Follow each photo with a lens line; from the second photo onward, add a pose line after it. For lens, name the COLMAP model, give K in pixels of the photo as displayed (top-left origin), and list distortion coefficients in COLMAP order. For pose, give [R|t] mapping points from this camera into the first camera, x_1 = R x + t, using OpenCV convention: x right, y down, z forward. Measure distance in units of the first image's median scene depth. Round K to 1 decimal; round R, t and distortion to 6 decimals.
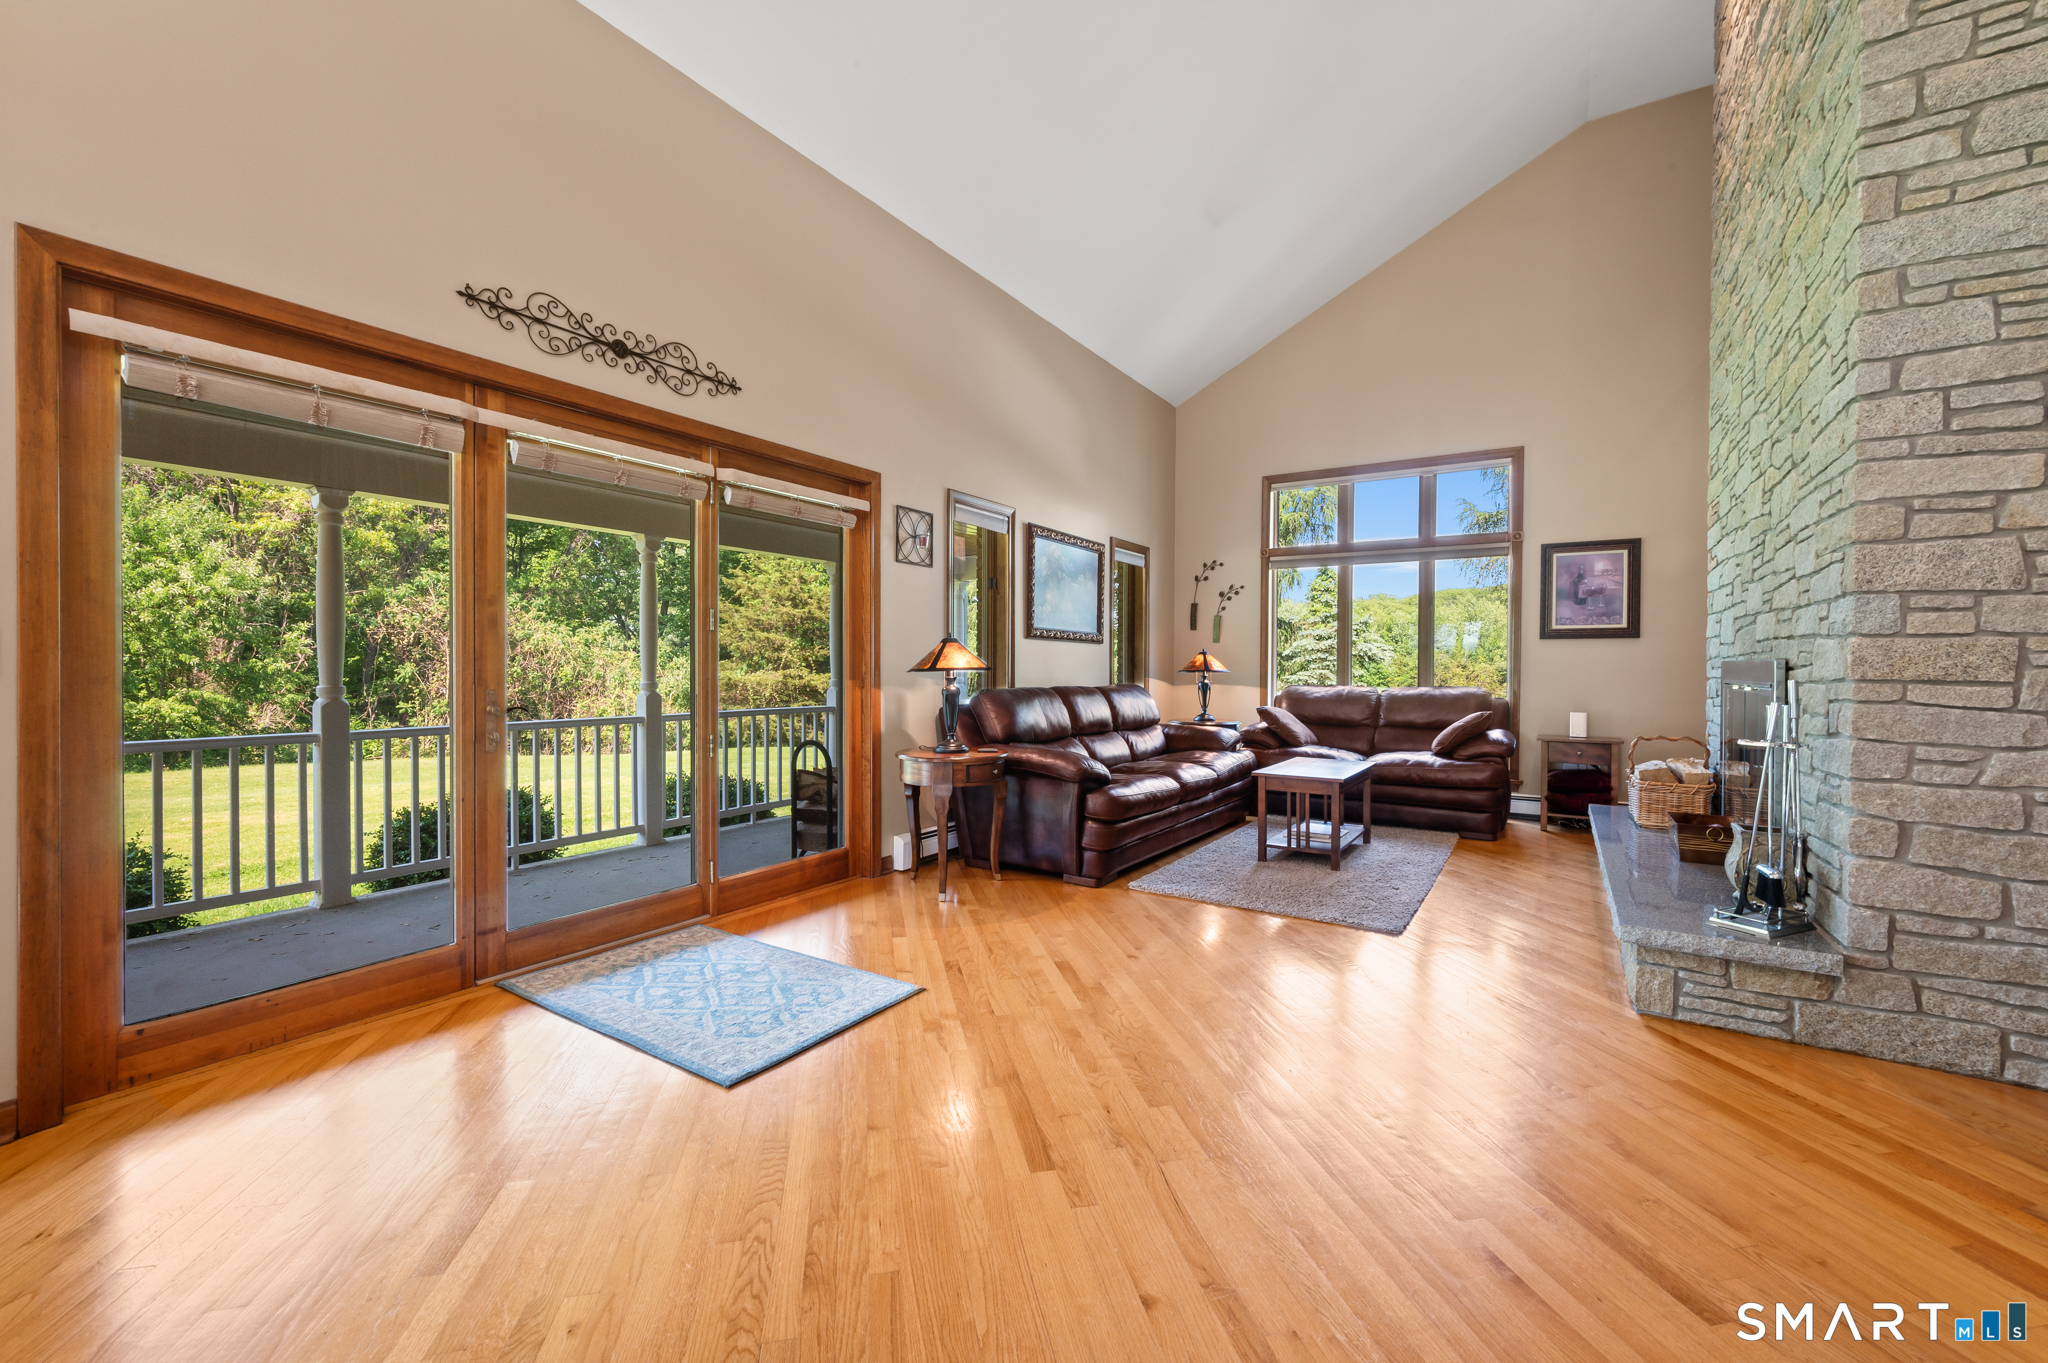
lens RADIAL K [[827.7, 0, 1033.4], [0, 827.7, 674.6], [0, 0, 1]] dist [0.002714, 0.000494]
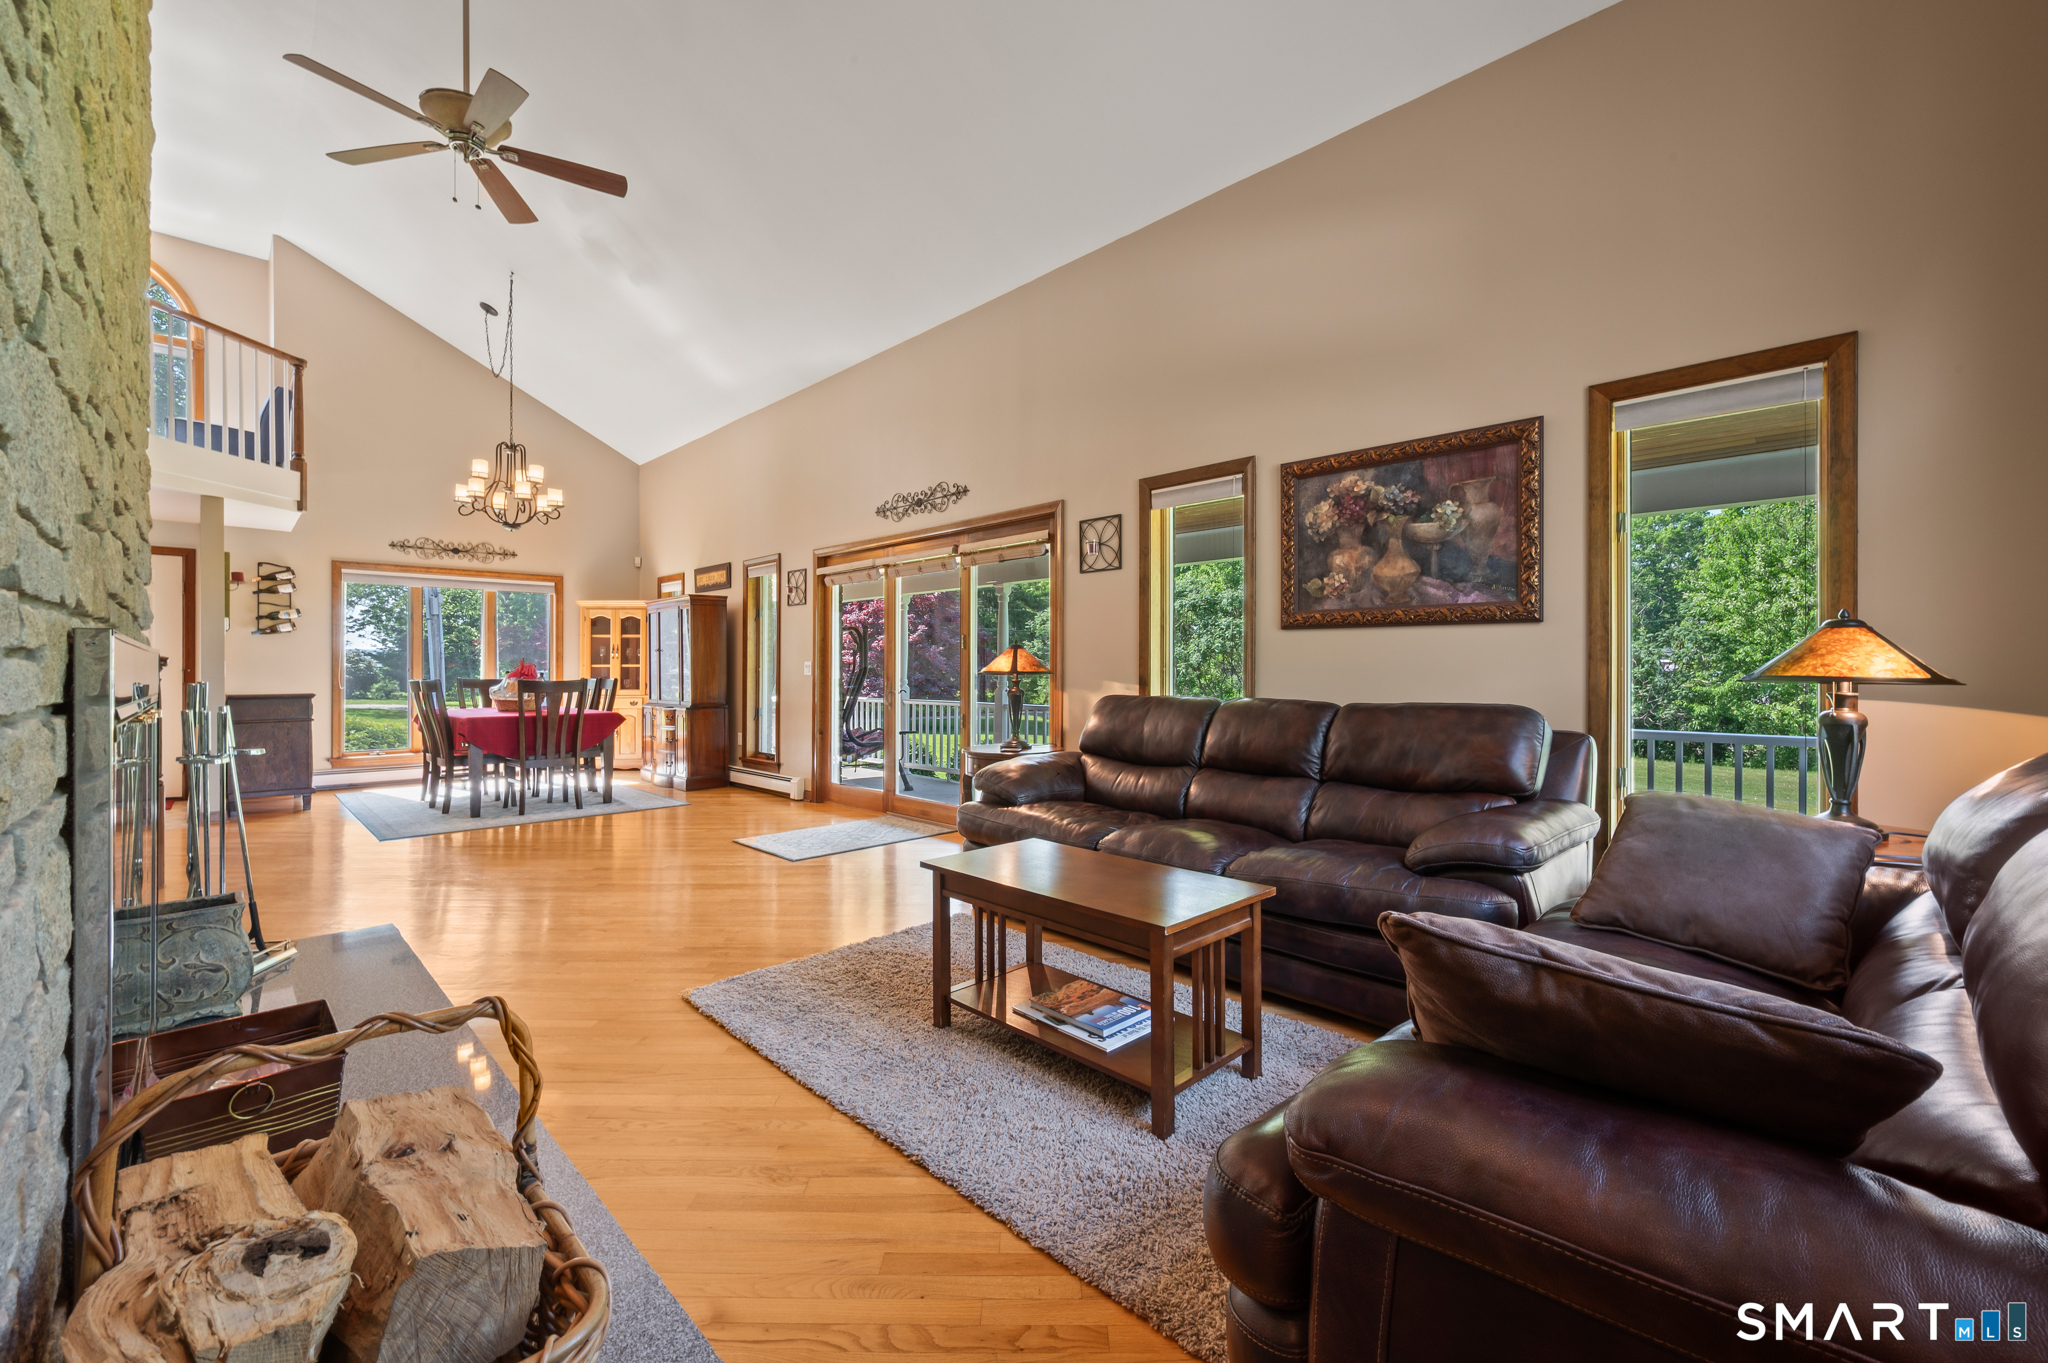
lens RADIAL K [[817.8, 0, 1036.2], [0, 817.8, 671.0], [0, 0, 1]] dist [-0.000416, -0.000159]
pose [[-0.209647, -0.004600, -0.977766, 0.955093], [-0.009353, 0.999953, -0.002699, -0.006185], [0.977732, 0.008579, -0.209680, 1.254594]]
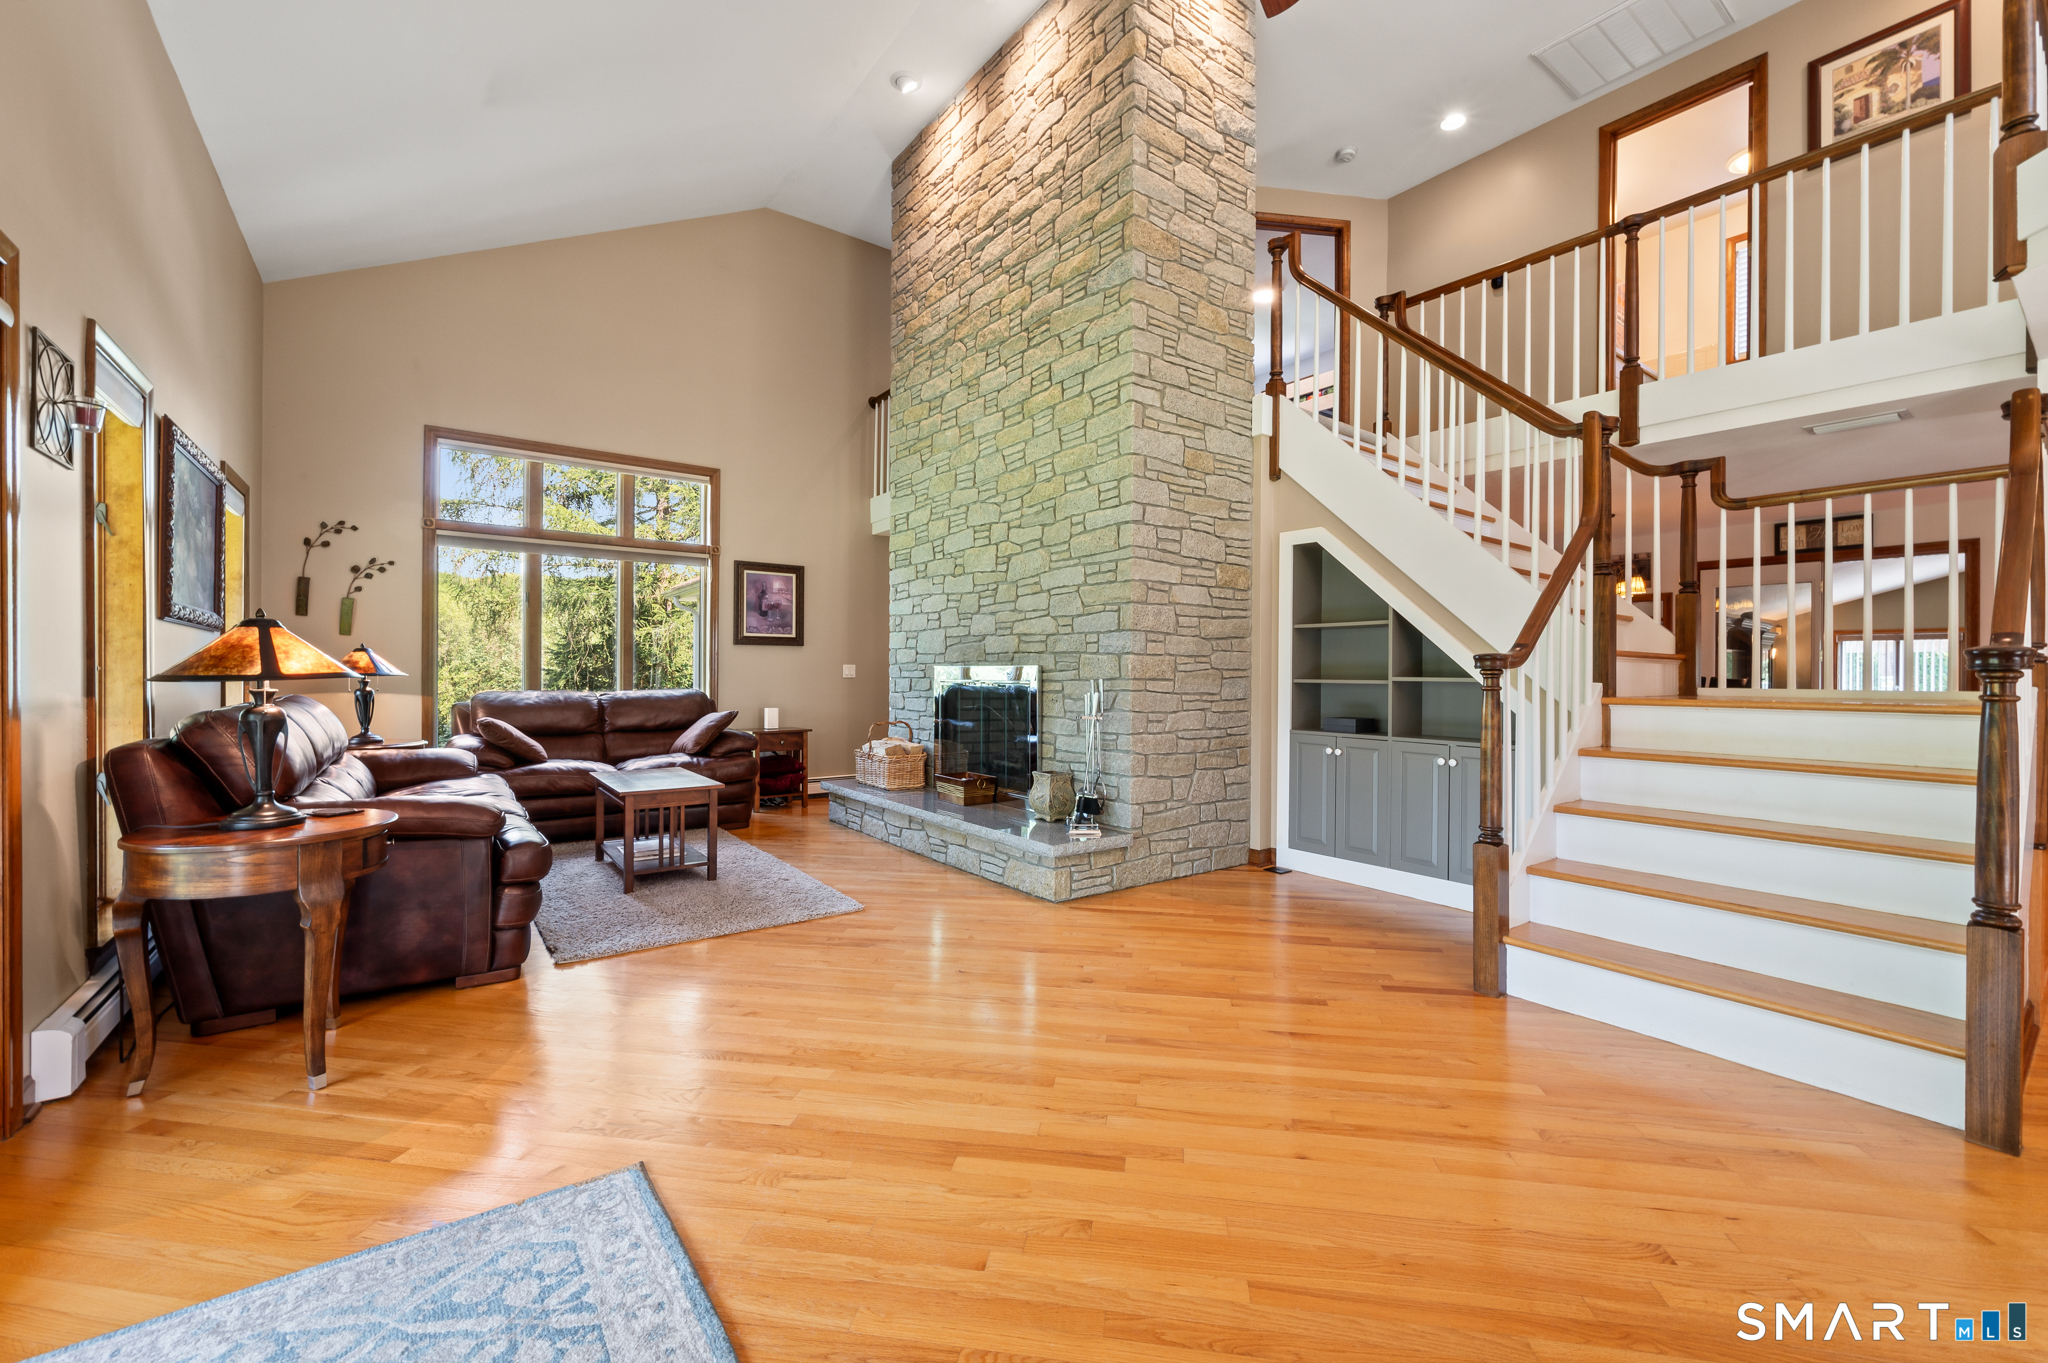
lens RADIAL K [[827.7, 0, 1033.4], [0, 827.7, 674.6], [0, 0, 1]] dist [0.002714, 0.000494]
pose [[0.354502, -0.006161, 0.935035, -0.435036], [0.005904, 0.999973, 0.004351, -0.006521], [-0.935037, 0.003978, 0.354529, 0.325544]]
